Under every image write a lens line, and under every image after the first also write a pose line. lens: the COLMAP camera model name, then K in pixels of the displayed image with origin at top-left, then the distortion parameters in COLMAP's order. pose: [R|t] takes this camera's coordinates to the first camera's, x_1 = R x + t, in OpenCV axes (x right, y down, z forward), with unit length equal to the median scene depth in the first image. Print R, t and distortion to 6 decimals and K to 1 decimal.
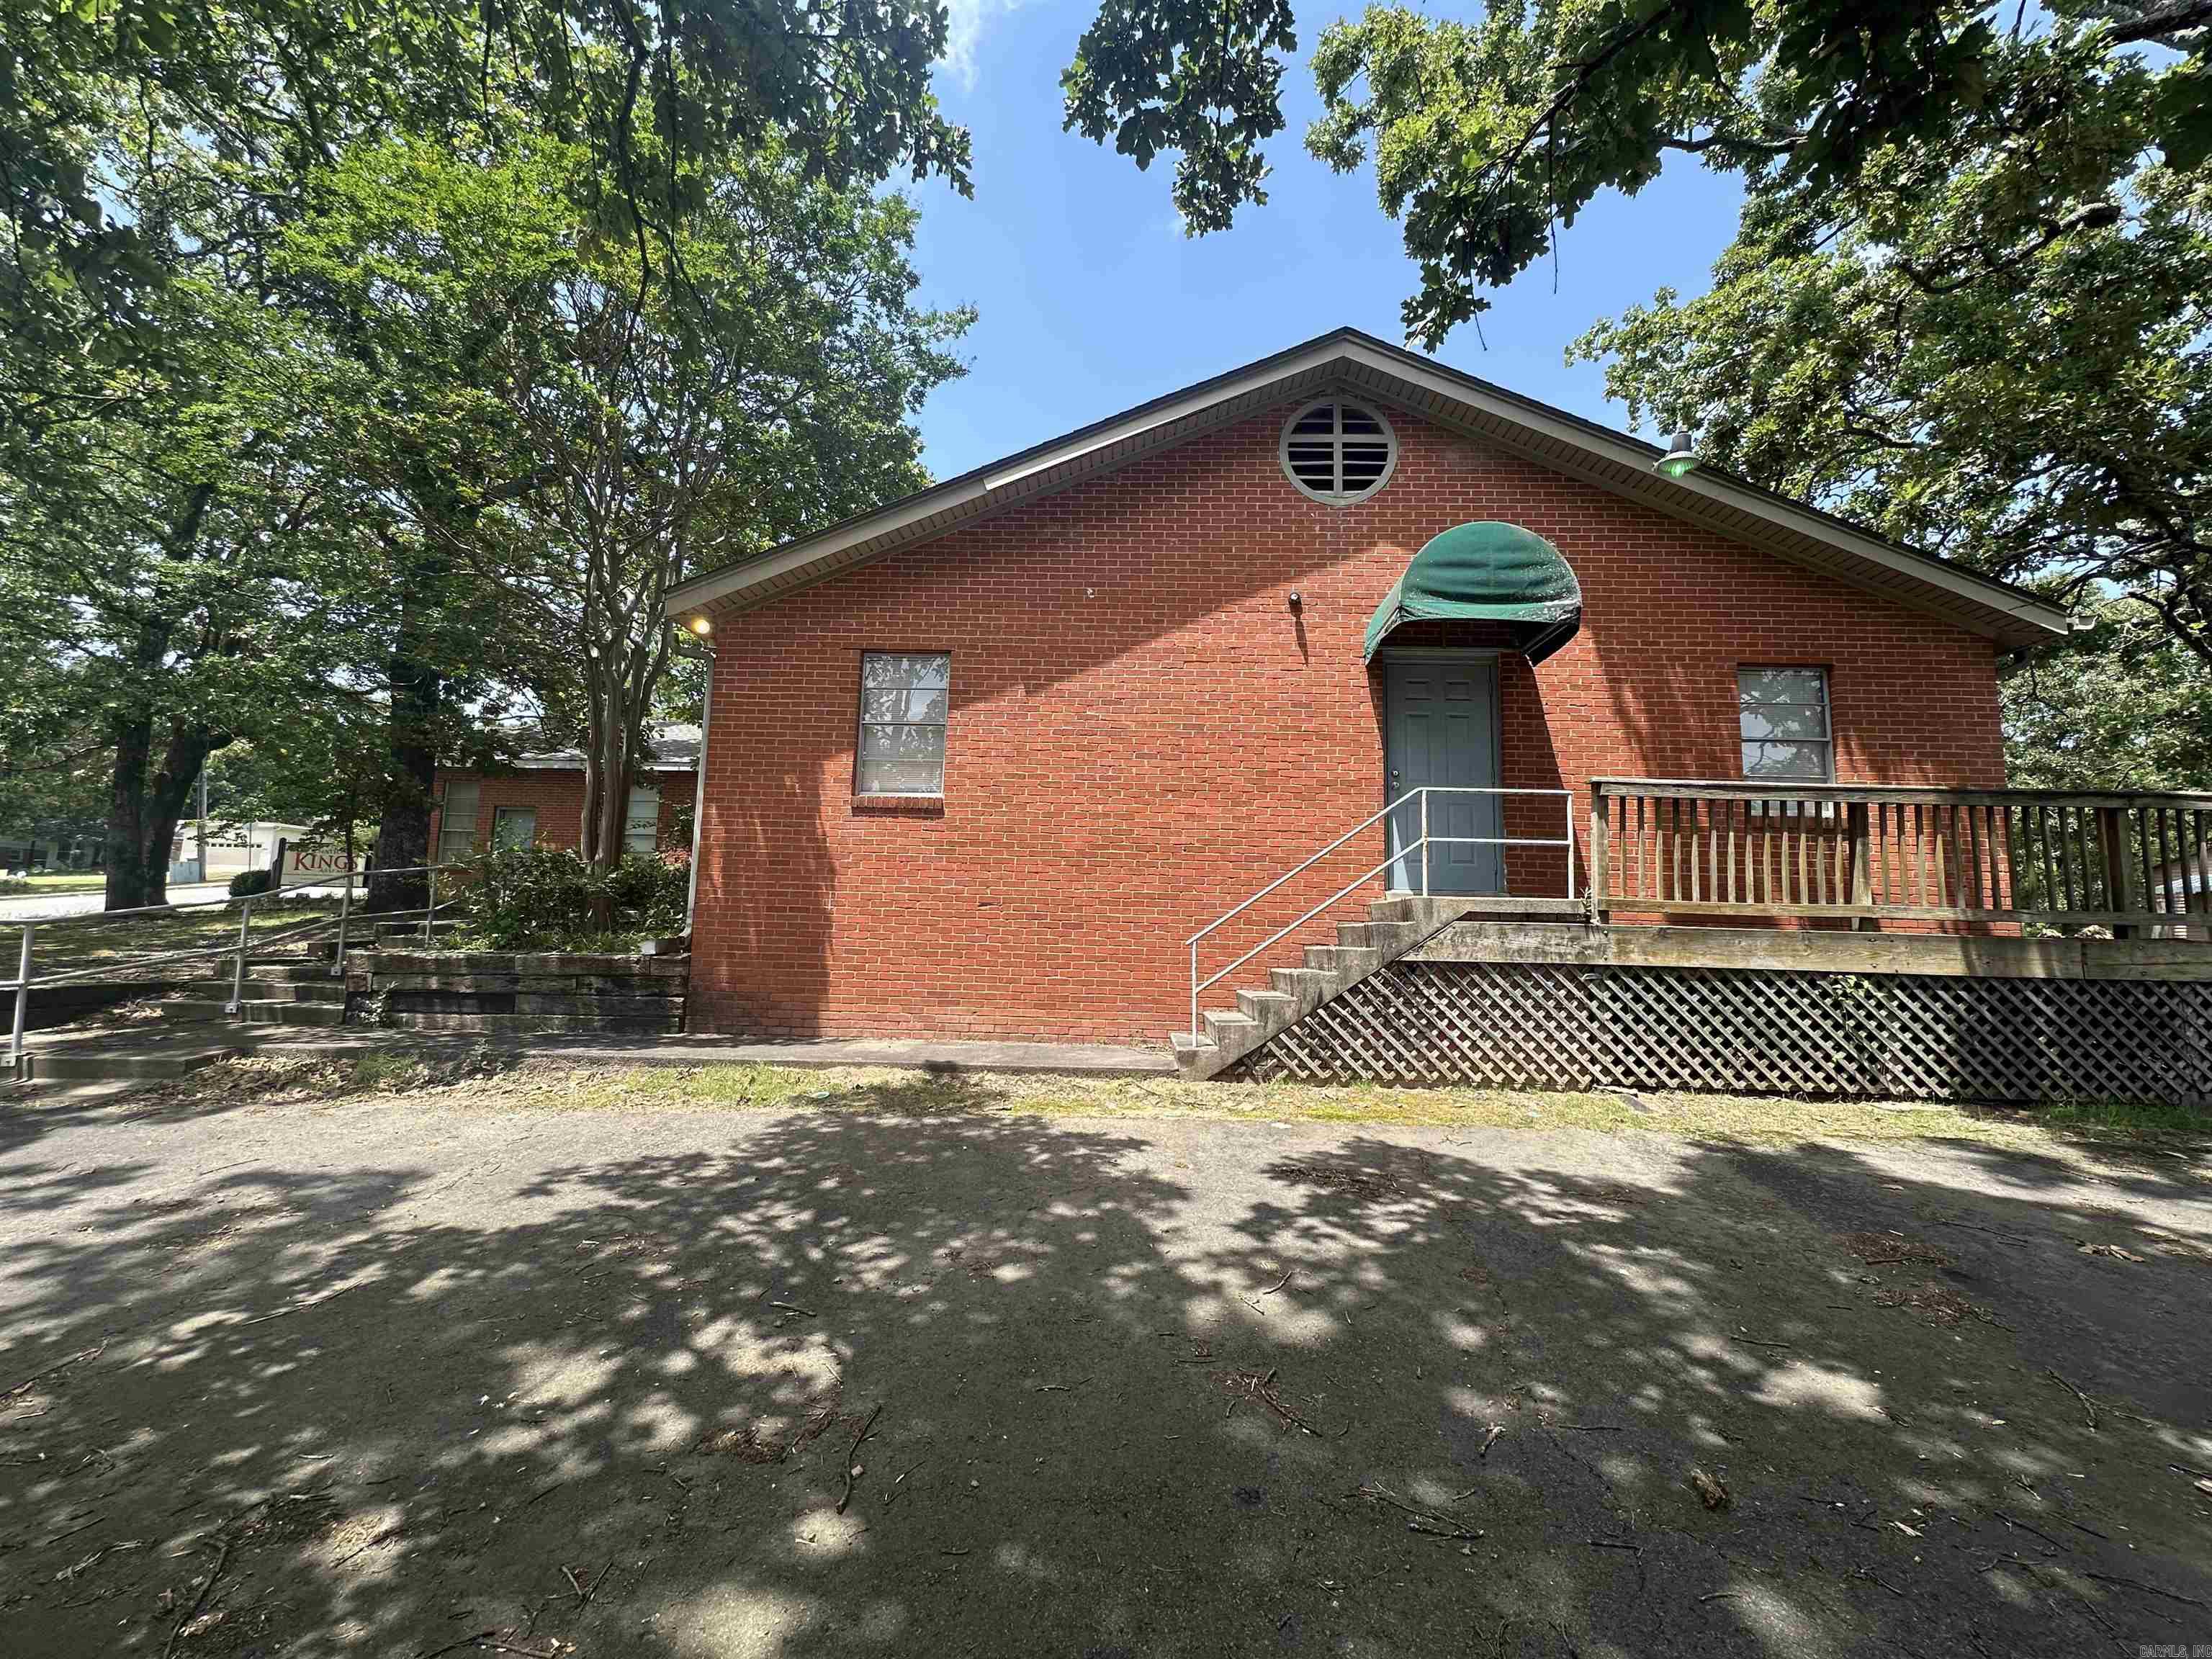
lens RADIAL K [[882.5, 0, 1106.0], [0, 882.5, 829.5], [0, 0, 1]] dist [-0.001081, -0.000062]
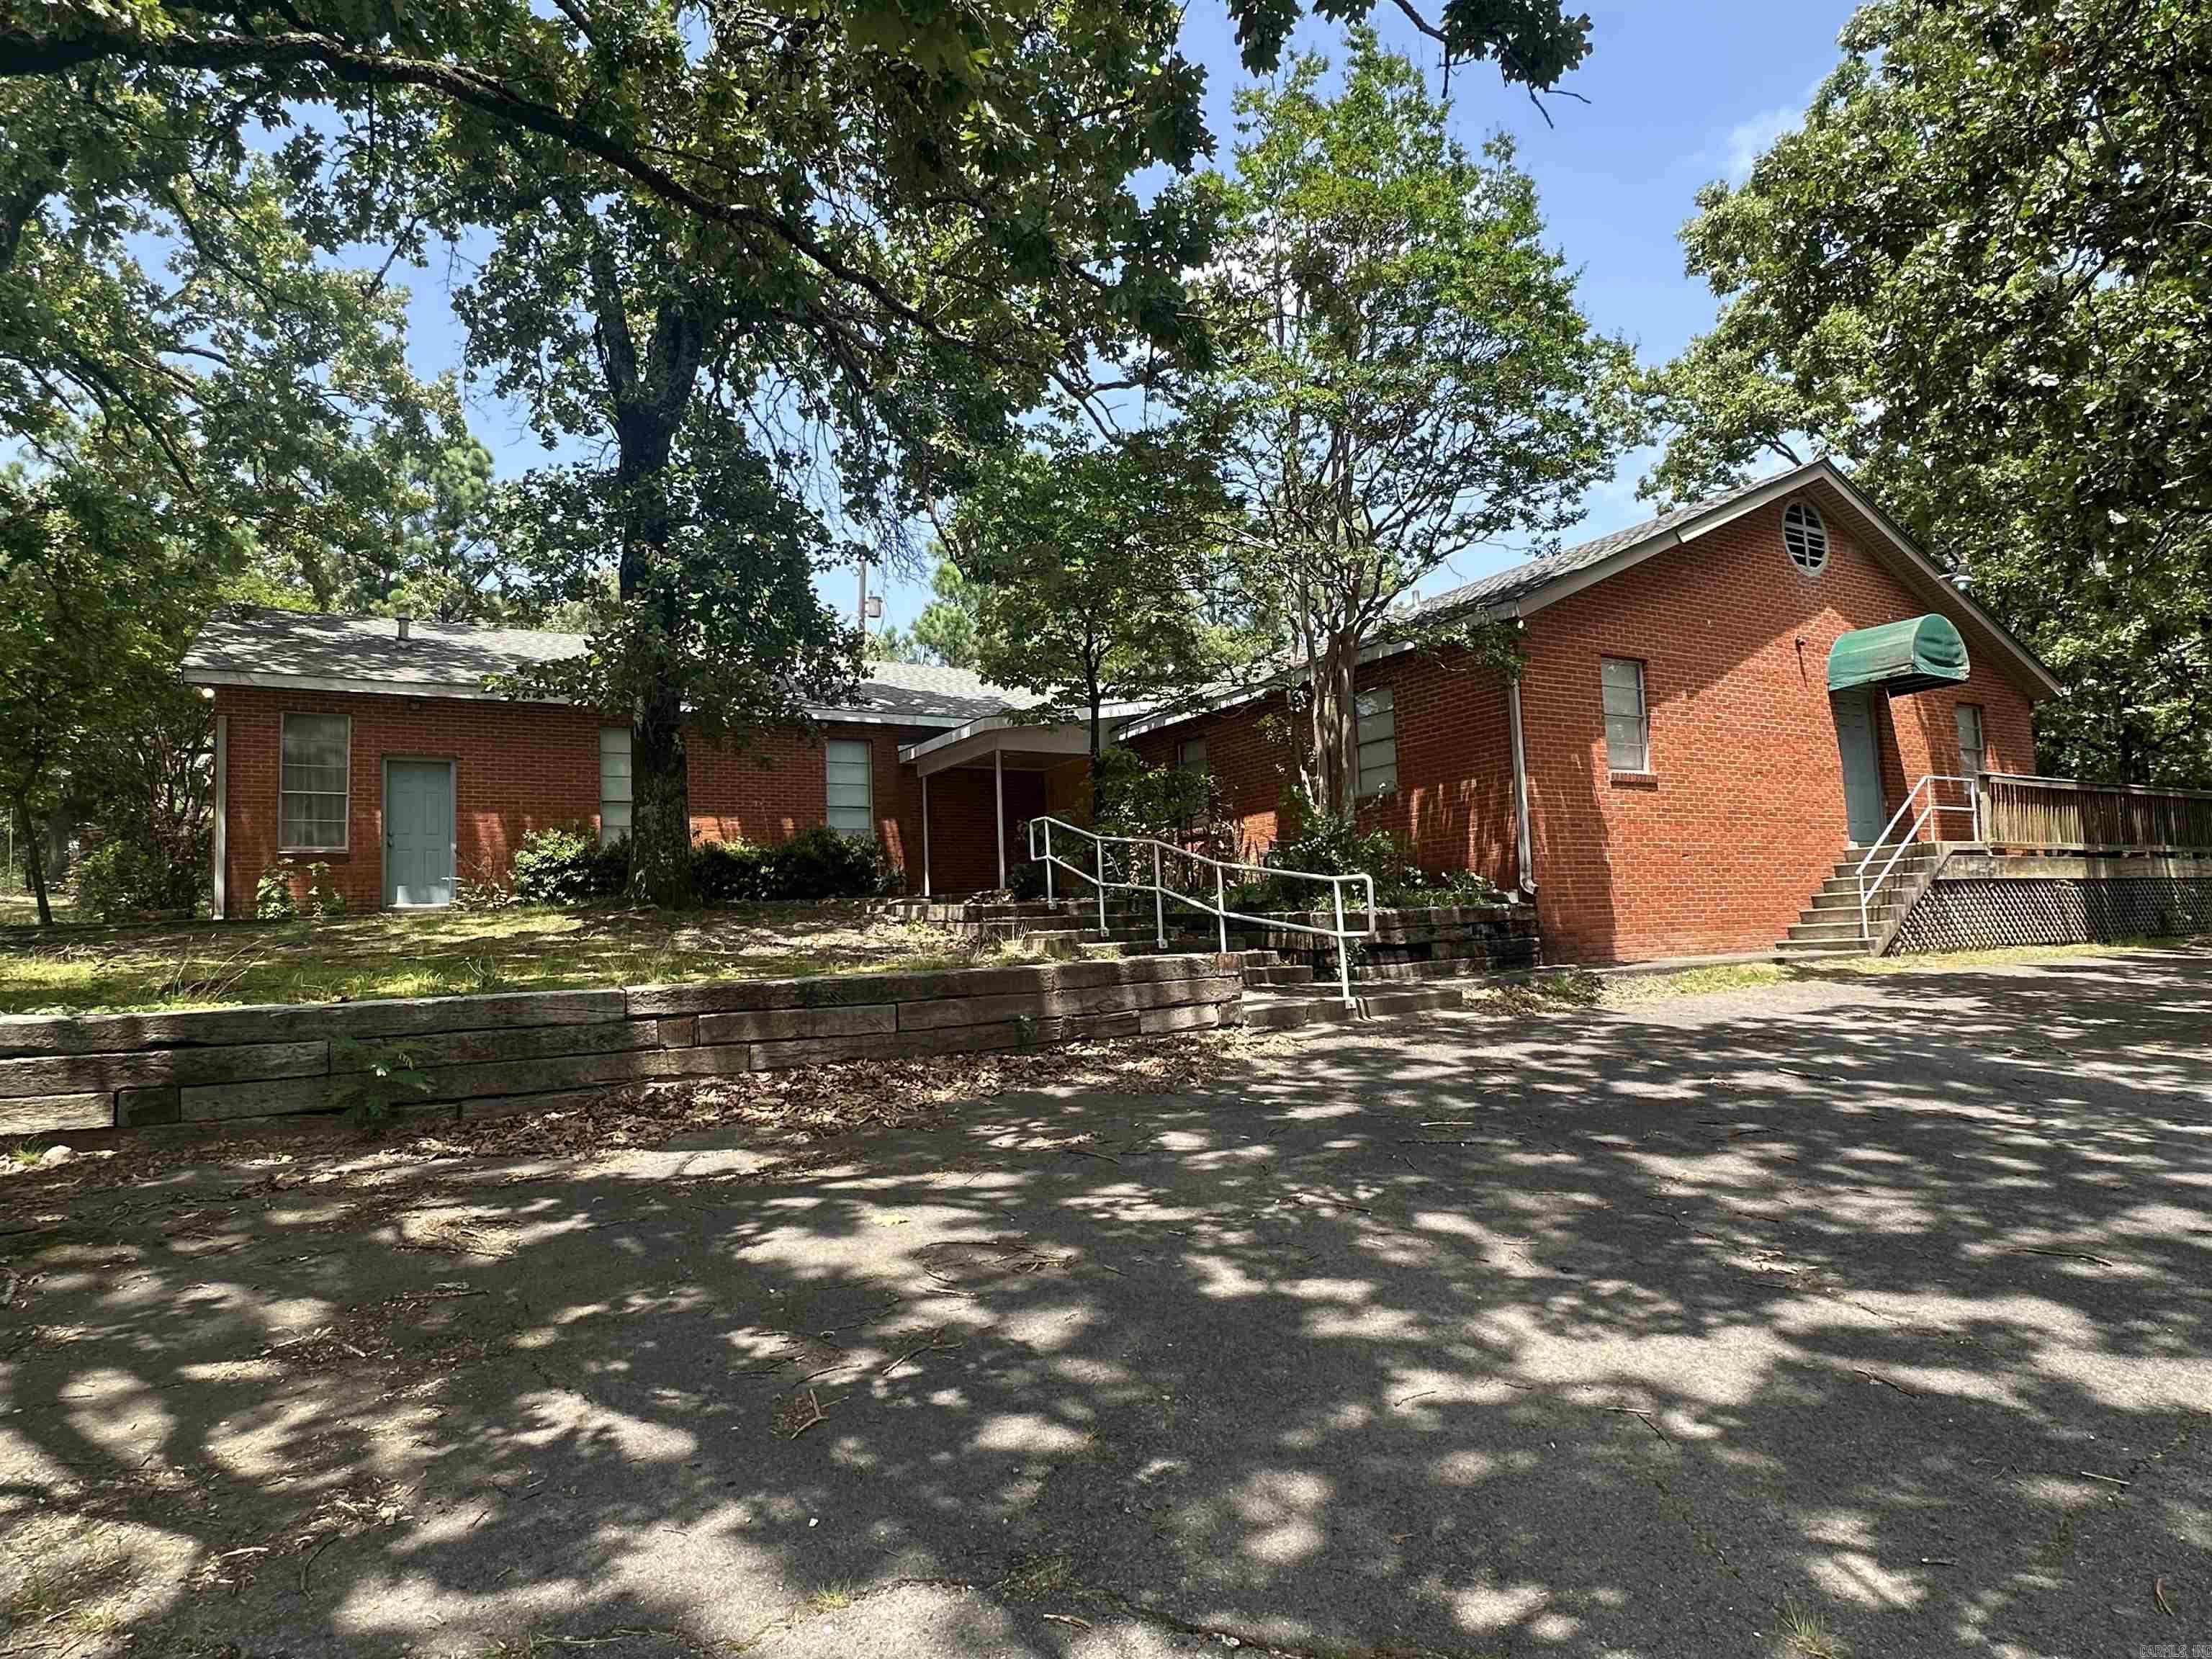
lens RADIAL K [[1292.0, 0, 1106.0], [0, 1292.0, 829.5], [0, 0, 1]] dist [0.000500, 0.000151]
pose [[0.837268, -0.007317, 0.546744, -1.888472], [-0.002741, 0.999842, 0.017578, 0.013477], [-0.546786, -0.016216, 0.837115, -0.151834]]
